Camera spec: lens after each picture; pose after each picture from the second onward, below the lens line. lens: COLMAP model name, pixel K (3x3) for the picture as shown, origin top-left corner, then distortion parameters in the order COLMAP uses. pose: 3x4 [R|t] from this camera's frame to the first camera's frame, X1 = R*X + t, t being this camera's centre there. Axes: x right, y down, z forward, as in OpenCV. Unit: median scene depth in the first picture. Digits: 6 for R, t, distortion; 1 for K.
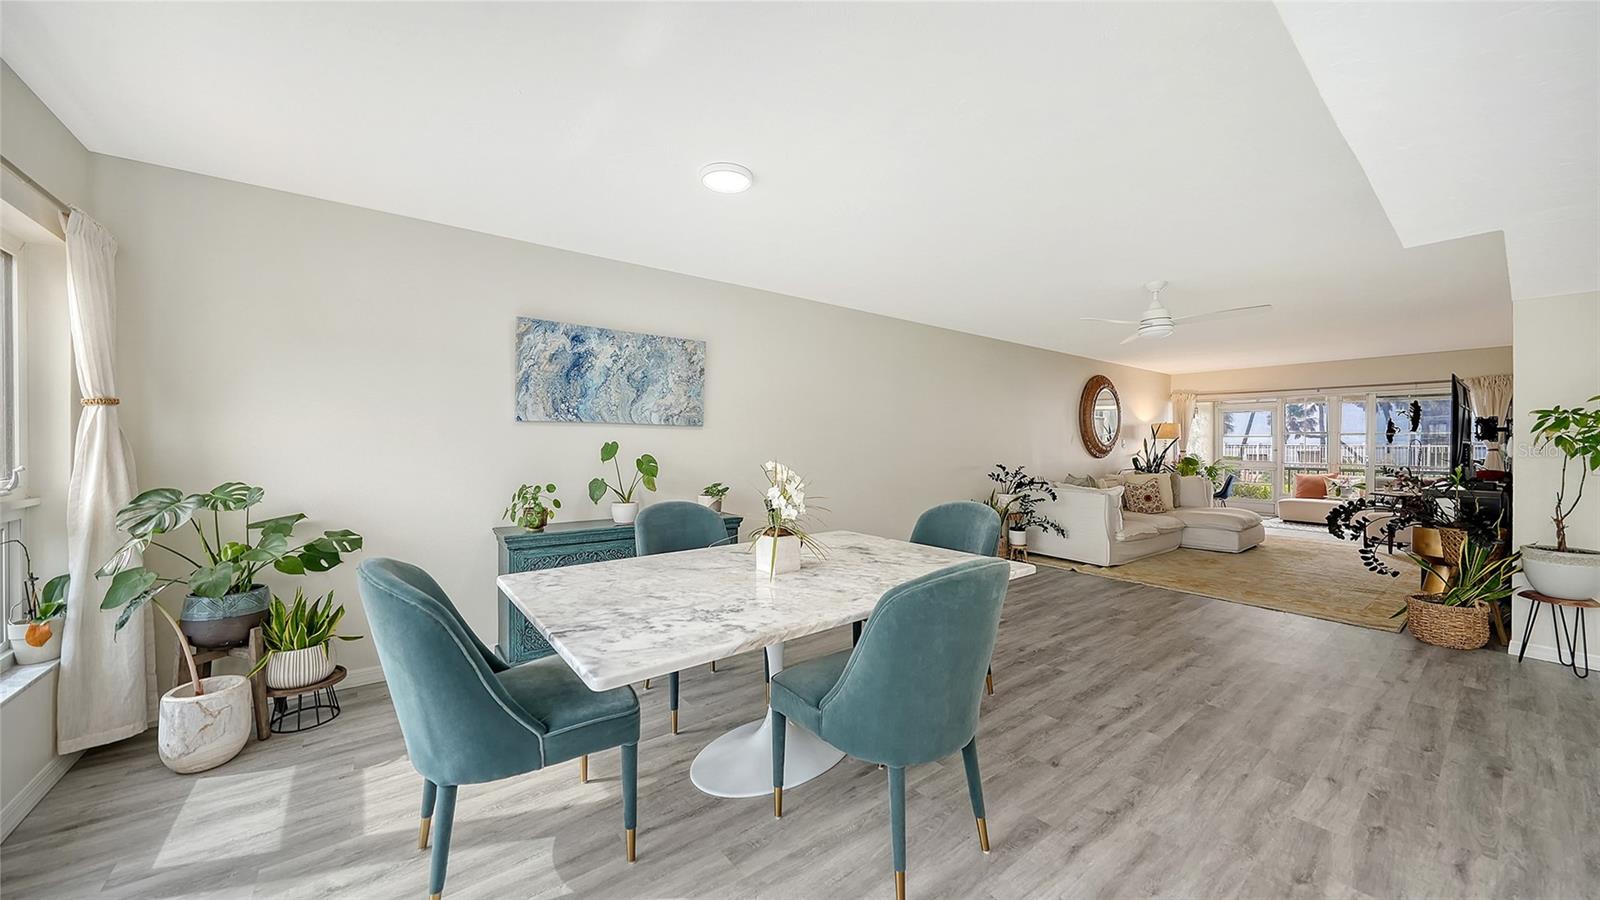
lens RADIAL K [[553.3, 0, 798.6], [0, 553.3, 443.2], [0, 0, 1]] dist [-0.000038, -0.000058]
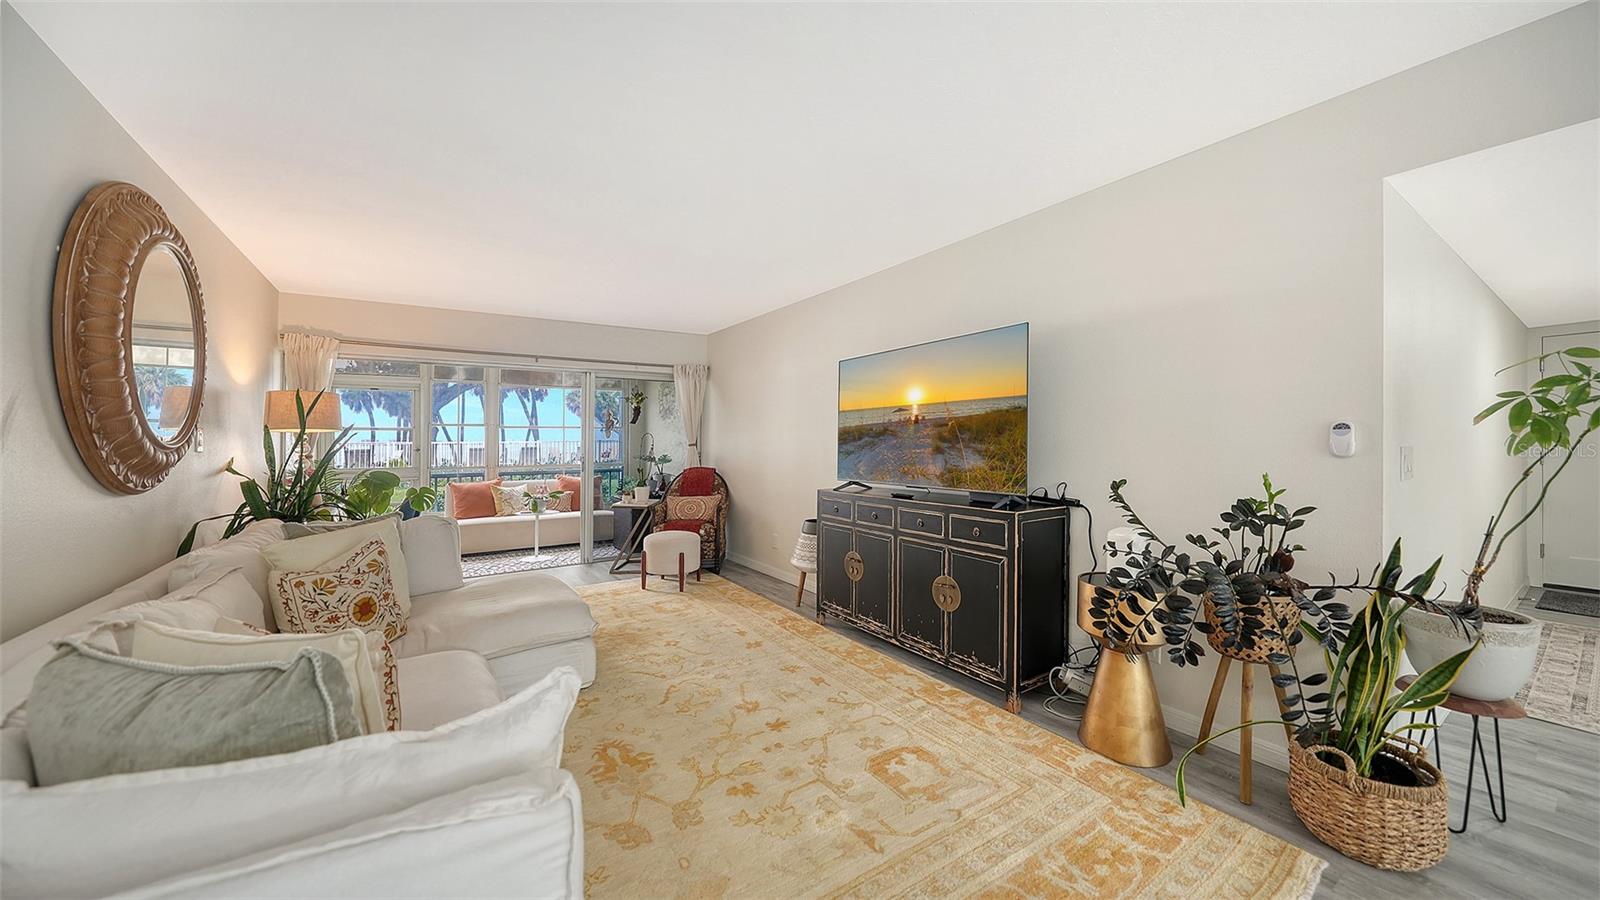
lens RADIAL K [[553.3, 0, 791.9], [0, 553.3, 427.6], [0, 0, 1]] dist [-0.000038, -0.000058]
pose [[0.060889, 0.018292, 0.997977, 0.323417], [0.005767, 0.999809, -0.018677, 0.001651], [-0.998128, 0.006893, 0.060772, 0.730053]]
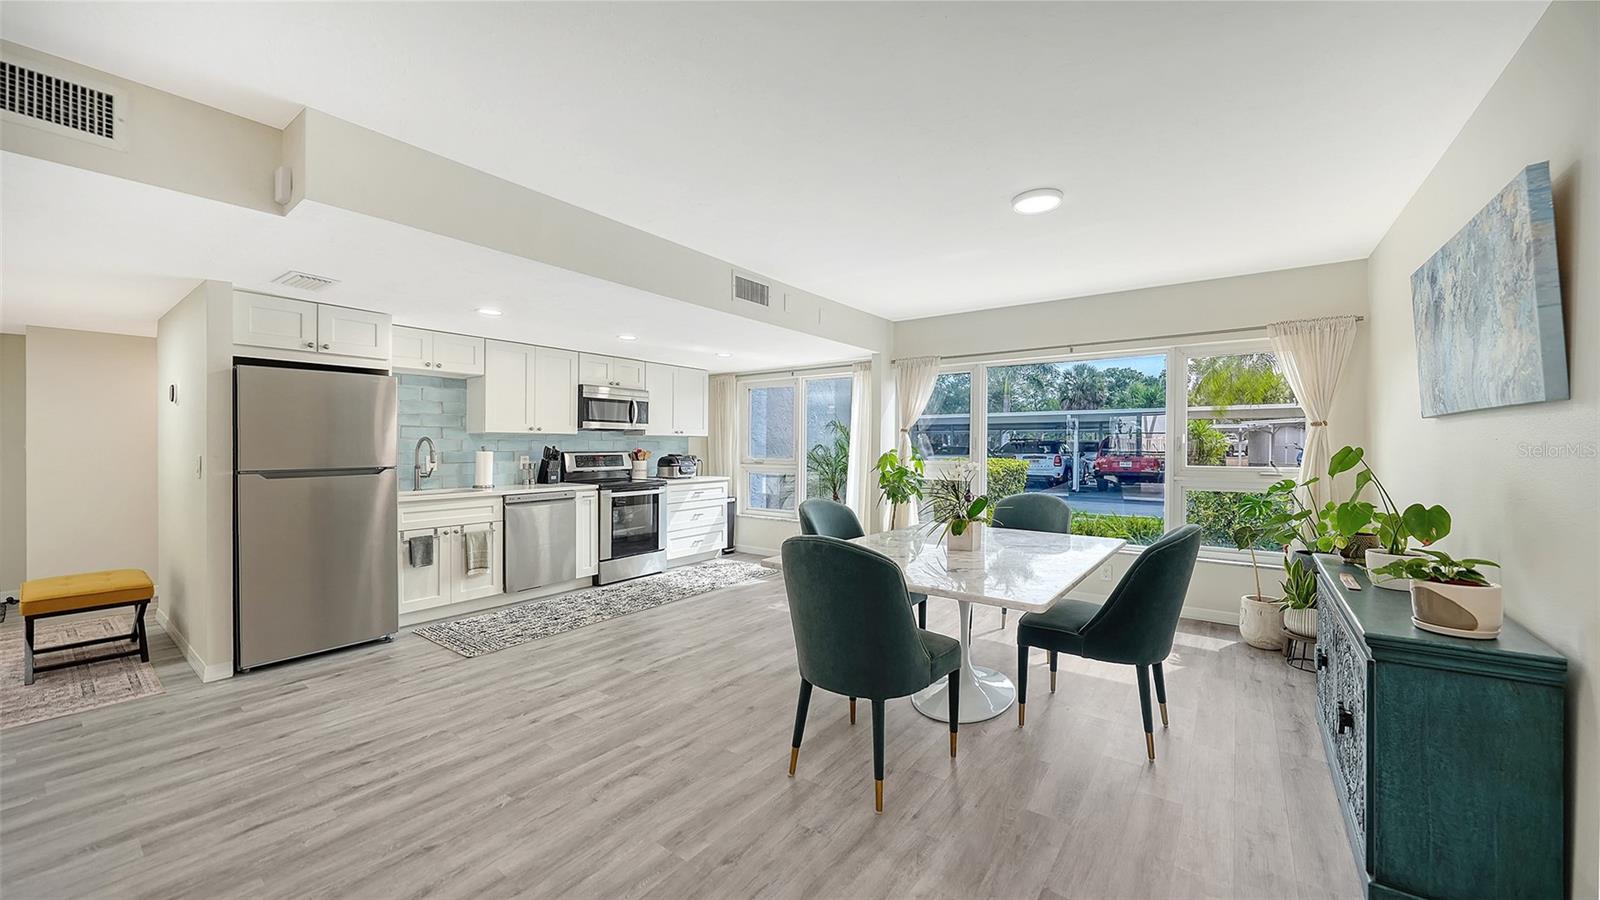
lens RADIAL K [[584.4, 0, 800.1], [0, 584.4, 449.0], [0, 0, 1]] dist [-0.012967, 0.001614]
pose [[-0.962010, -0.005753, -0.272954, 0.220502], [-0.006721, 0.999974, 0.002612, 0.000099], [0.272932, 0.004347, -0.962024, 0.700312]]
